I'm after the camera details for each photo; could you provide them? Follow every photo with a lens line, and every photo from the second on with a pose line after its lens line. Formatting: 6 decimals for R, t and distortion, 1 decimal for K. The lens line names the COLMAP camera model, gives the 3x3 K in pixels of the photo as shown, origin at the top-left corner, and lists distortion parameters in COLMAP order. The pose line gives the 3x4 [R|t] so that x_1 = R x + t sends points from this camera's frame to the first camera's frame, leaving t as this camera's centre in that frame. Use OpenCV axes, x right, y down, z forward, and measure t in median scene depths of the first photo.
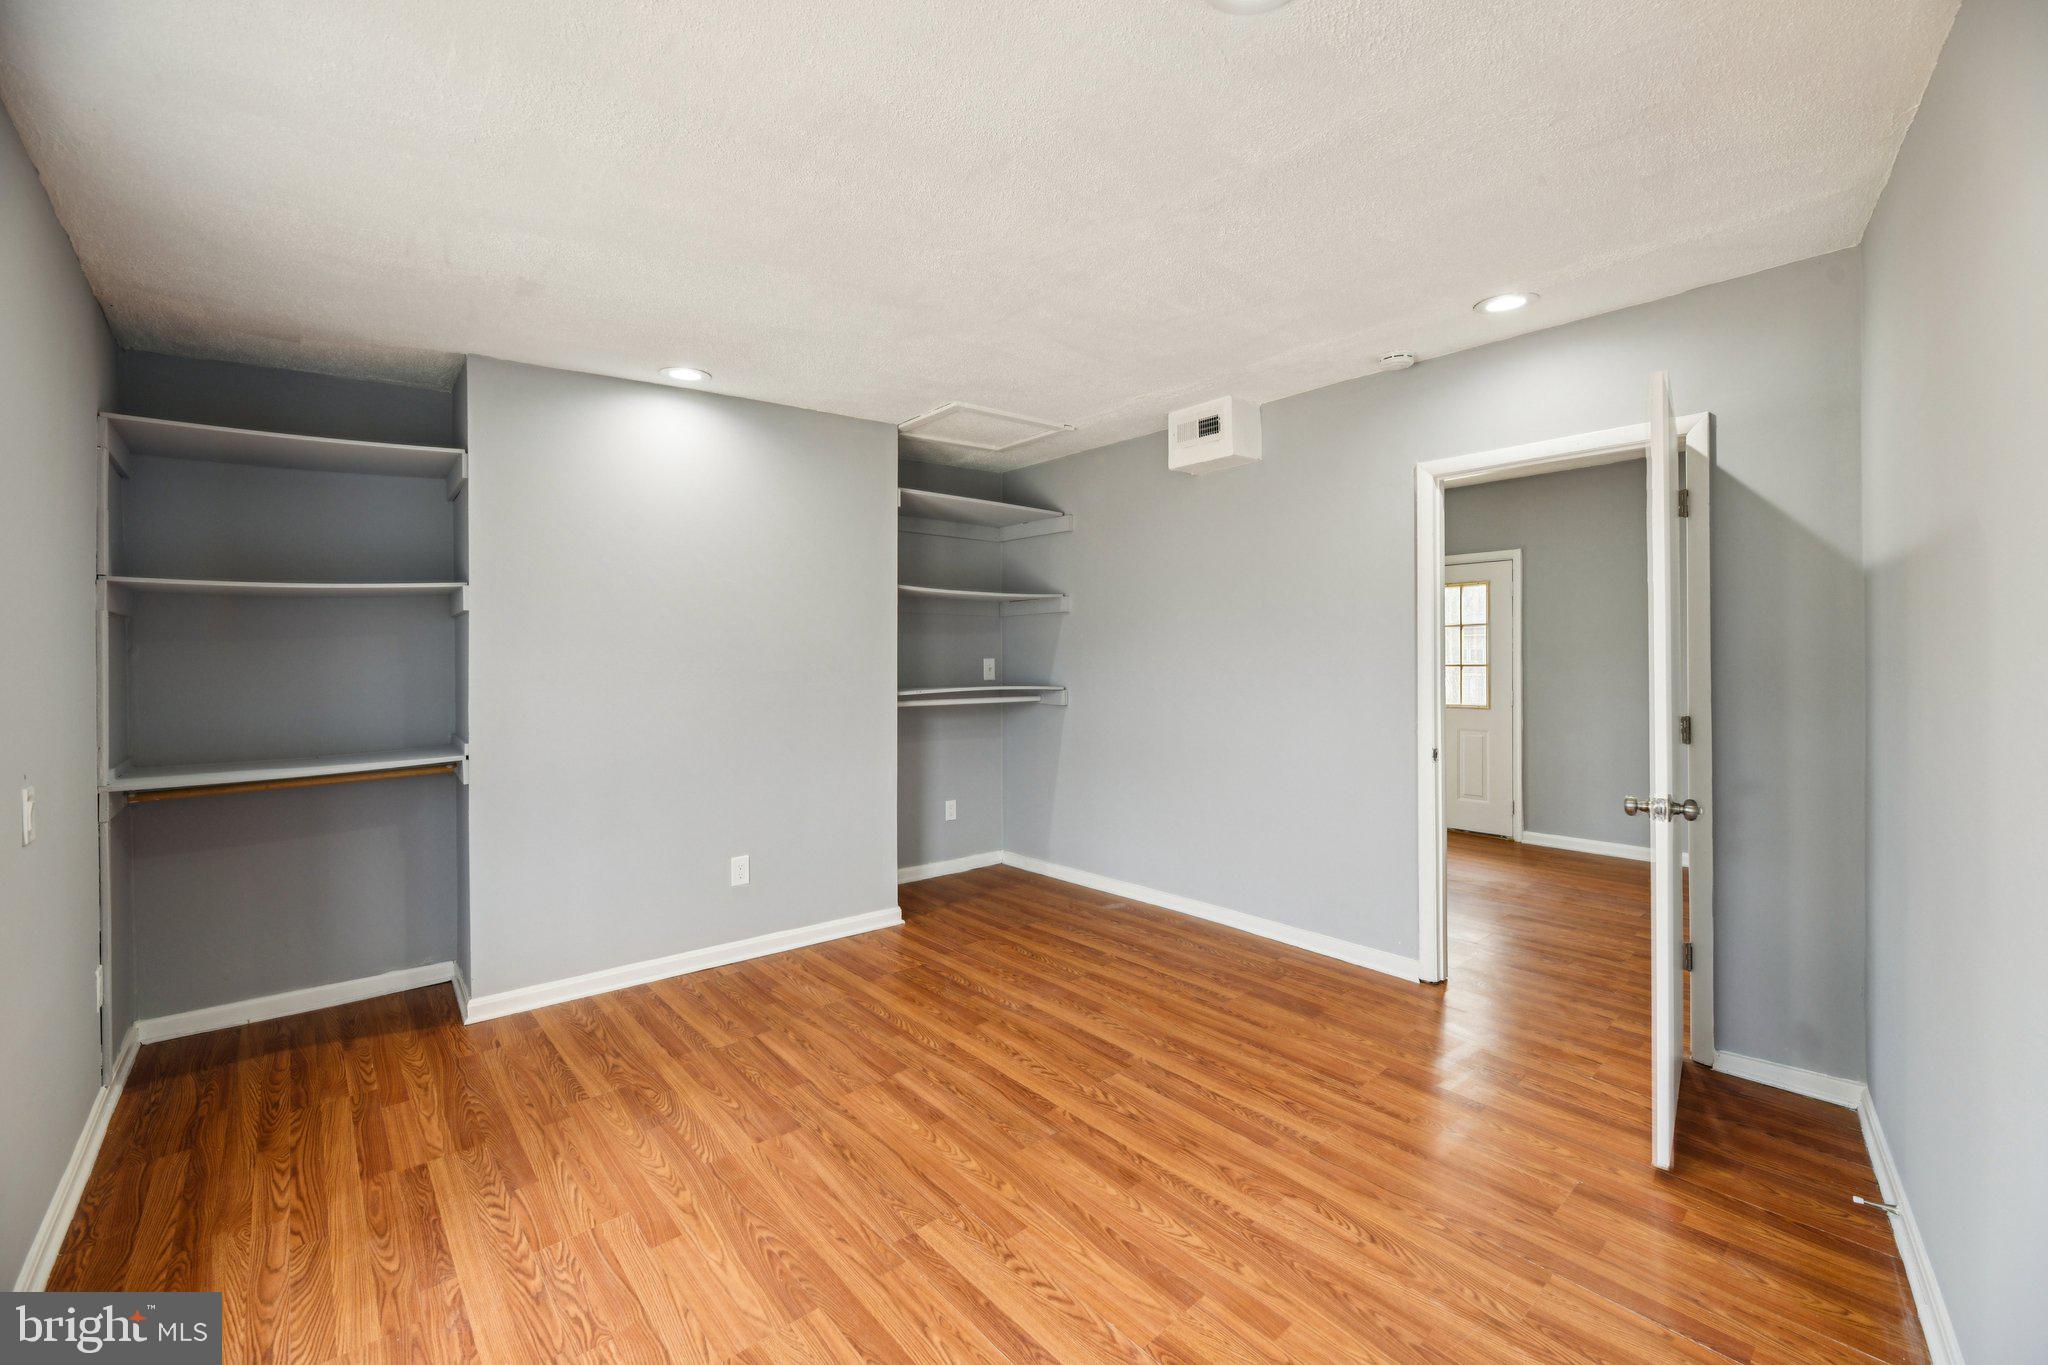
lens RADIAL K [[821.7, 0, 1024.0], [0, 821.7, 682.5], [0, 0, 1]] dist [-0.001881, -0.000544]
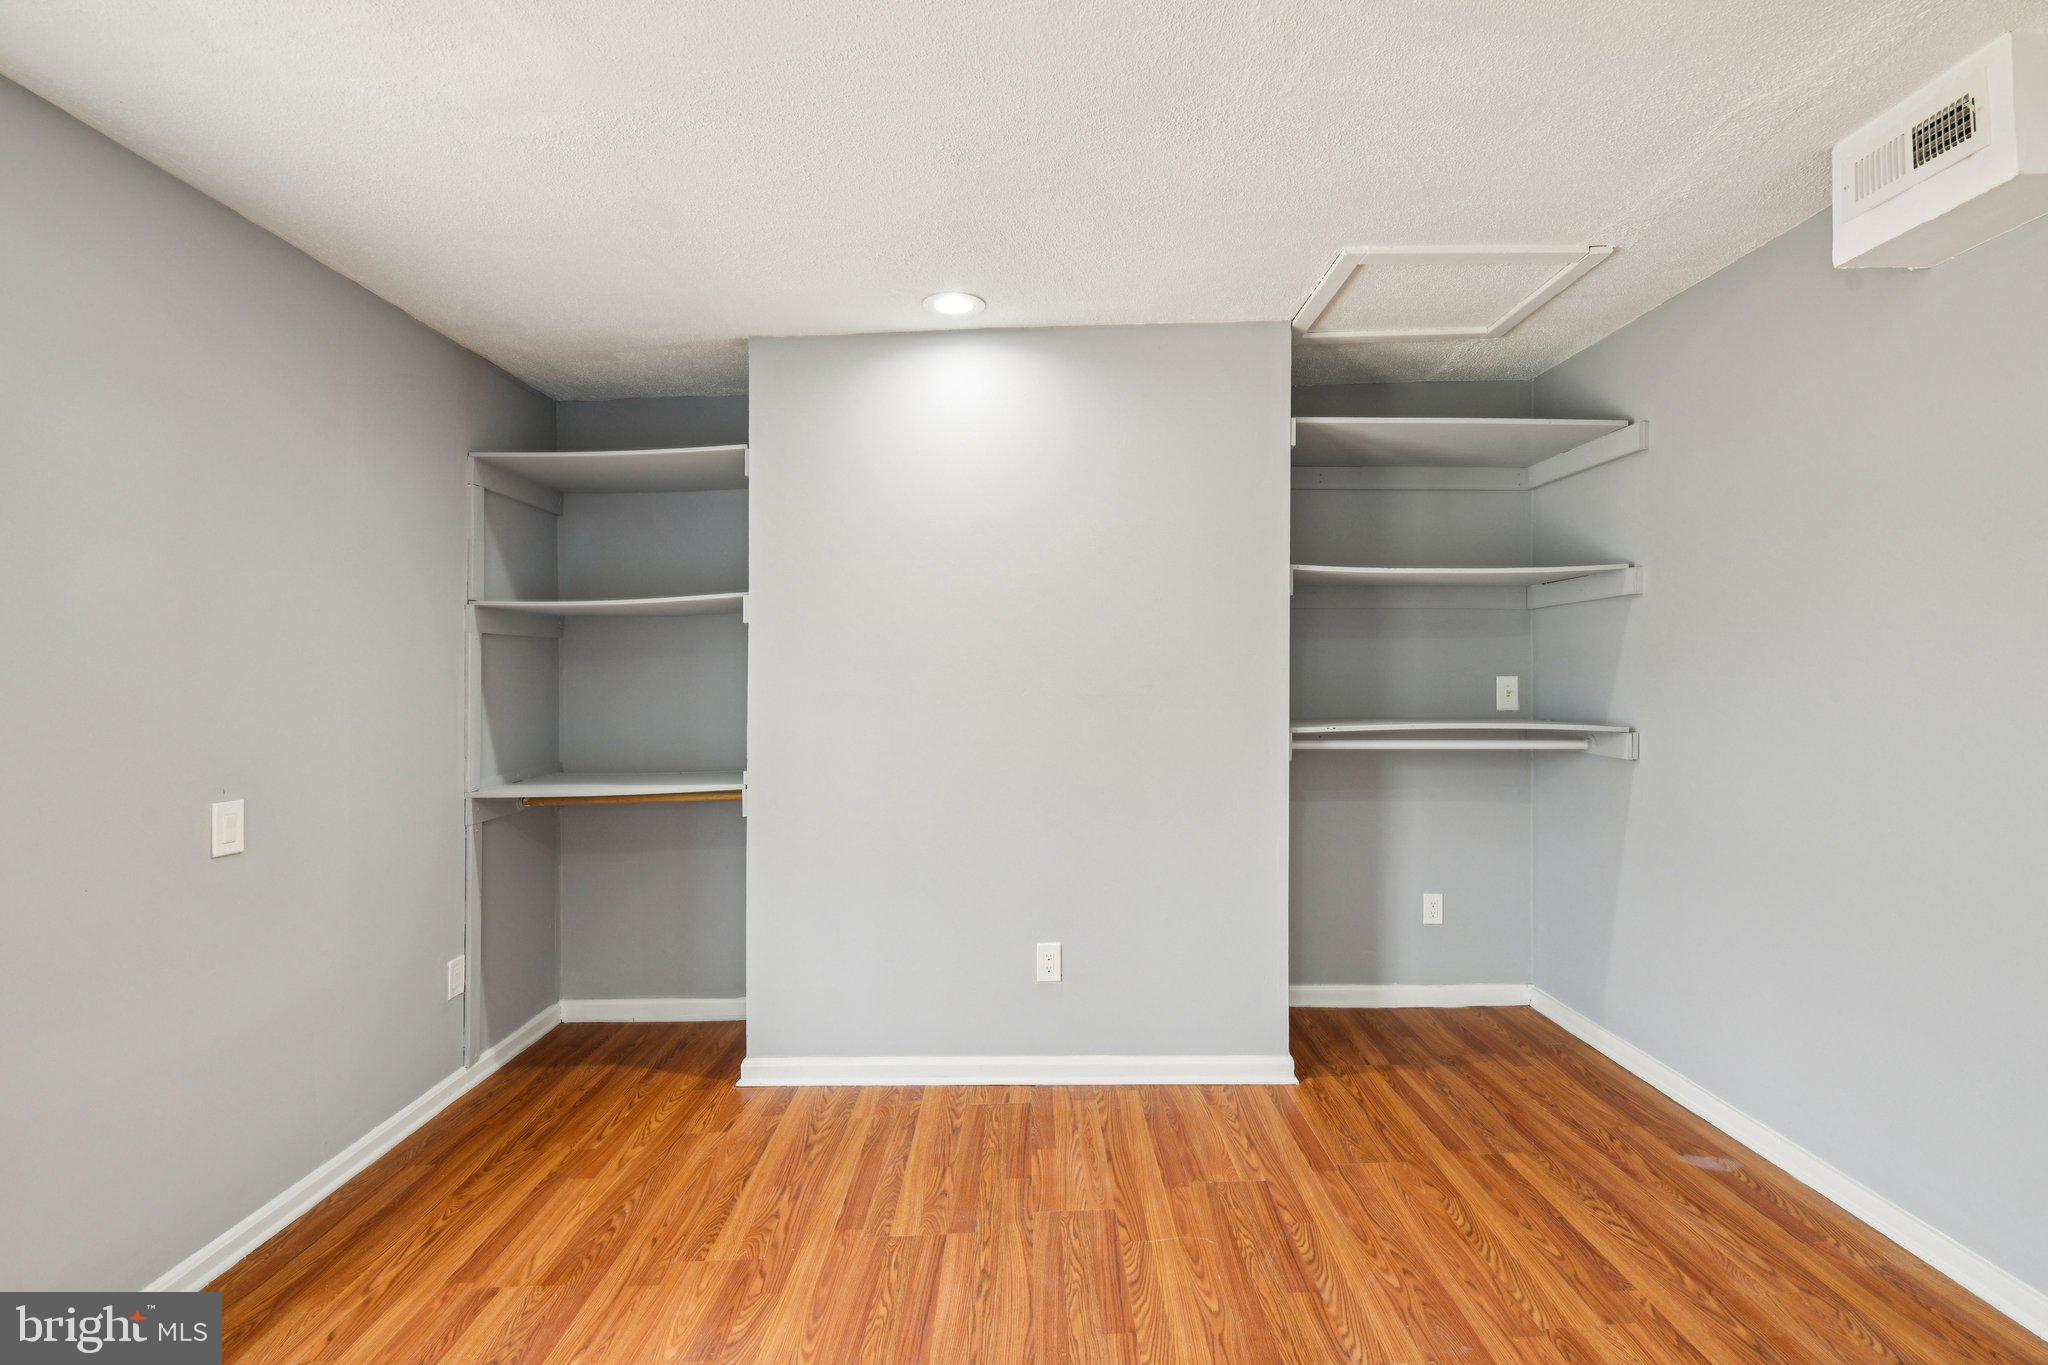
lens RADIAL K [[894.4, 0, 1024.0], [0, 894.4, 682.5], [0, 0, 1]] dist [0.008232, -0.006496]
pose [[0.786973, 0.007724, -0.616939, 0.133965], [-0.019343, 0.999739, -0.012157, -0.013200], [0.616684, 0.021500, 0.786917, 0.340082]]
